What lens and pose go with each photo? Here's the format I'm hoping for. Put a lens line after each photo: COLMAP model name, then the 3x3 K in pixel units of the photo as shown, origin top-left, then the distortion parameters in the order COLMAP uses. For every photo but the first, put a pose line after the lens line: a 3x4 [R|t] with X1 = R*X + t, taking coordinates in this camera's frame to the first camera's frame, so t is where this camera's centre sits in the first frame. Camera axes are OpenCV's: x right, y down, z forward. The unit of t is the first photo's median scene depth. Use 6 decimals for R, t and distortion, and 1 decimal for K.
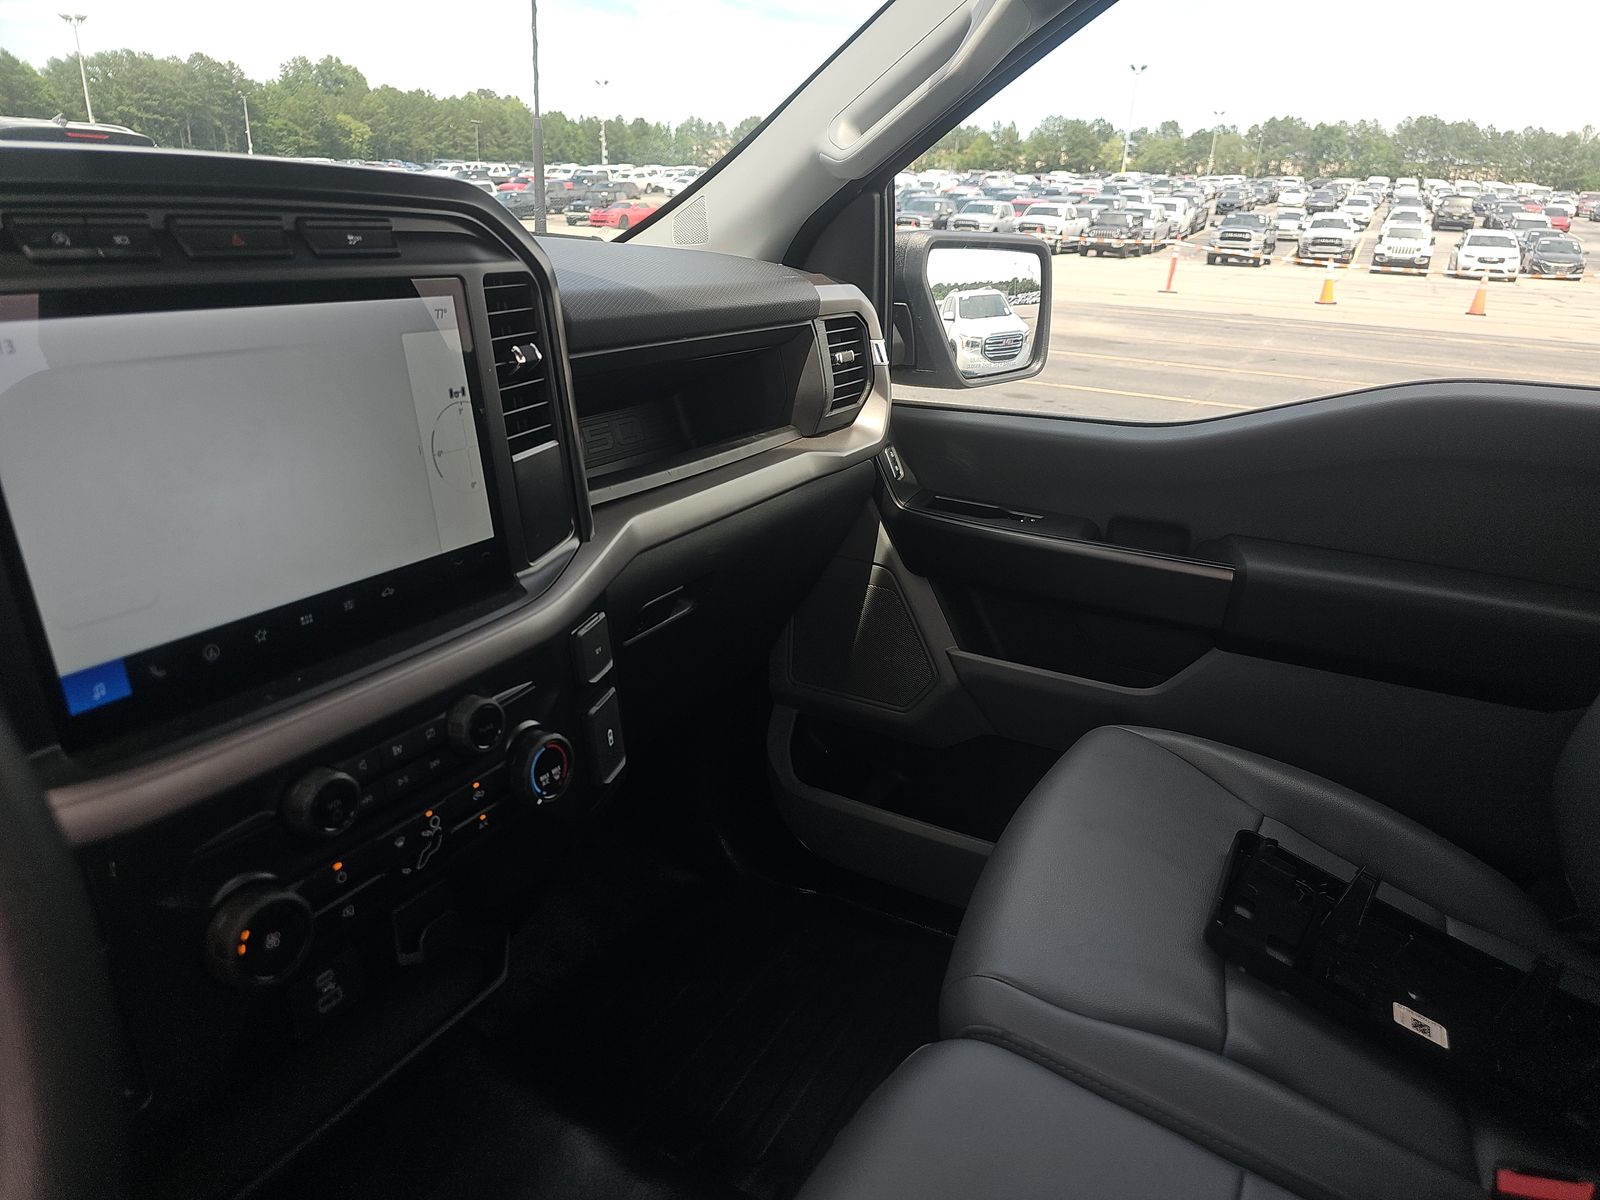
lens RADIAL K [[1071.3, 0, 800.0], [0, 1071.3, 600.0], [0, 0, 1]] dist [0.029975, -0.029924]
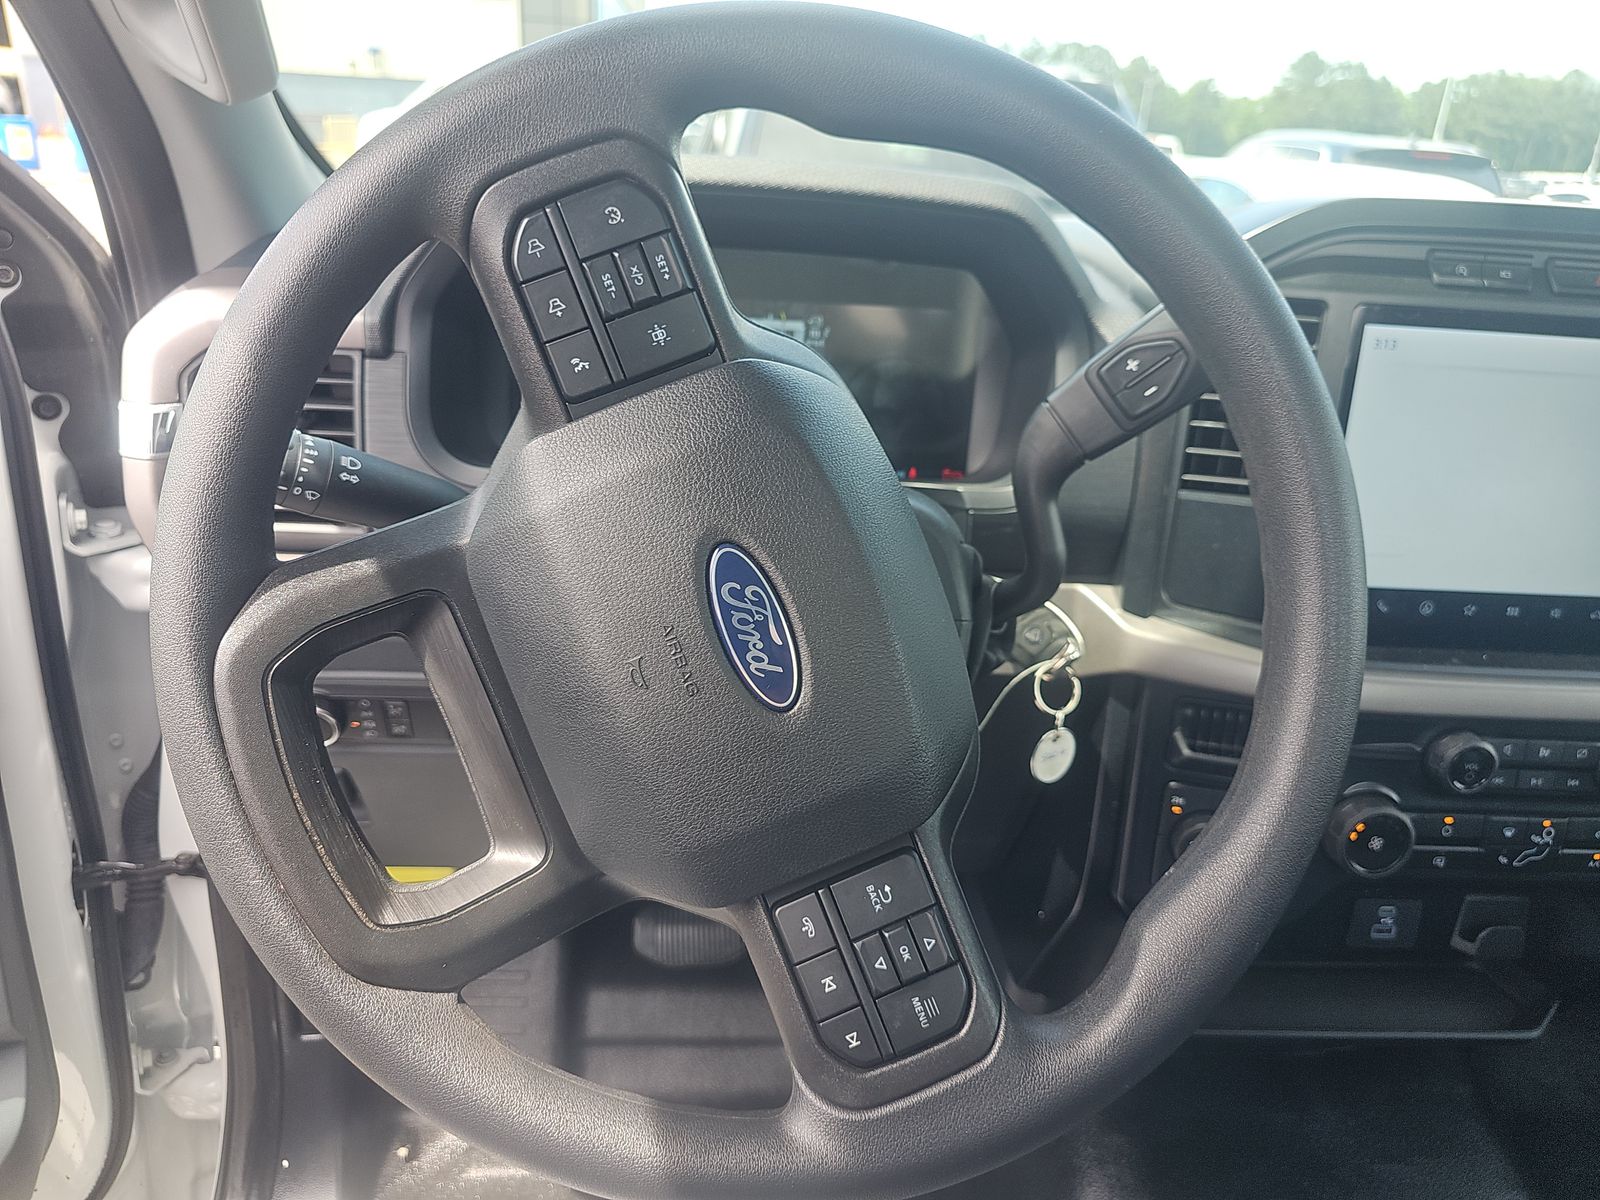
lens RADIAL K [[1105.5, 0, 800.0], [0, 1105.5, 600.0], [0, 0, 1]] dist [-0.002829, -0.004541]
pose [[0.517688, 0.318452, -0.794096, 0.072744], [-0.334120, 0.929697, 0.155011, 0.080512], [0.787631, 0.185076, 0.587693, -0.282630]]
